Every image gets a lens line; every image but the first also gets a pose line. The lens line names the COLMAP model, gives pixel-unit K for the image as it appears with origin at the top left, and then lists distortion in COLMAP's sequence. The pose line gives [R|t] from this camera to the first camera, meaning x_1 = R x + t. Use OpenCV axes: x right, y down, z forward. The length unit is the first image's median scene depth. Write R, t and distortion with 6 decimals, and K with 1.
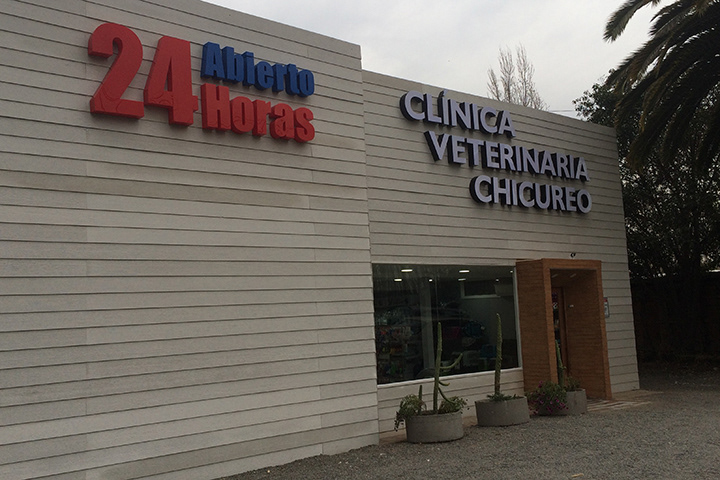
lens RADIAL K [[721.7, 0, 359.1], [0, 721.7, 204.8], [0, 0, 1]] dist [-0.004337, -0.004662]
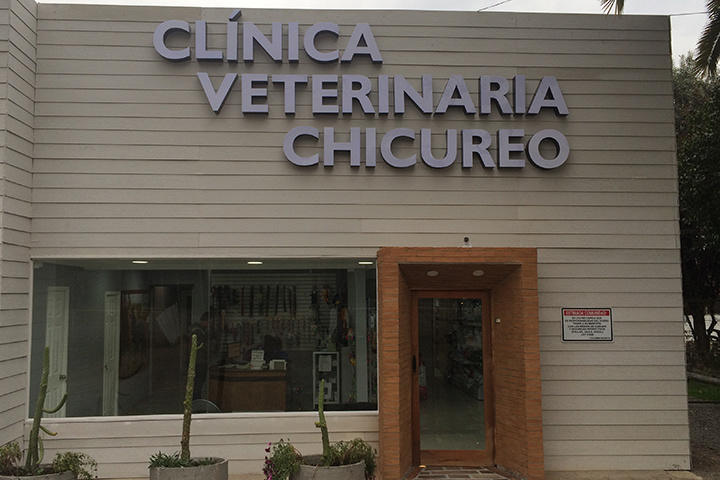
lens RADIAL K [[700.9, 0, 340.7], [0, 700.9, 240.0], [0, 0, 1]] dist [-0.000861, -0.000045]
pose [[0.810375, -0.022454, -0.585481, 0.571416], [0.062368, 0.996894, 0.048093, 0.035558], [0.582583, -0.075488, 0.809258, 0.467667]]
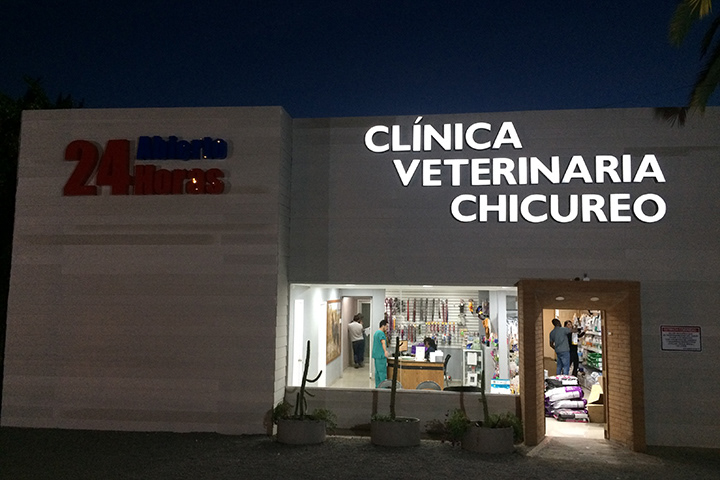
lens RADIAL K [[577.4, 0, 360.0], [0, 577.4, 240.0], [0, 0, 1]] dist [0.096870, -0.095608]
pose [[0.689608, -0.036968, -0.723239, 0.633238], [0.065387, 0.997796, 0.011344, 0.002618], [0.721225, -0.055113, 0.690505, 0.331091]]
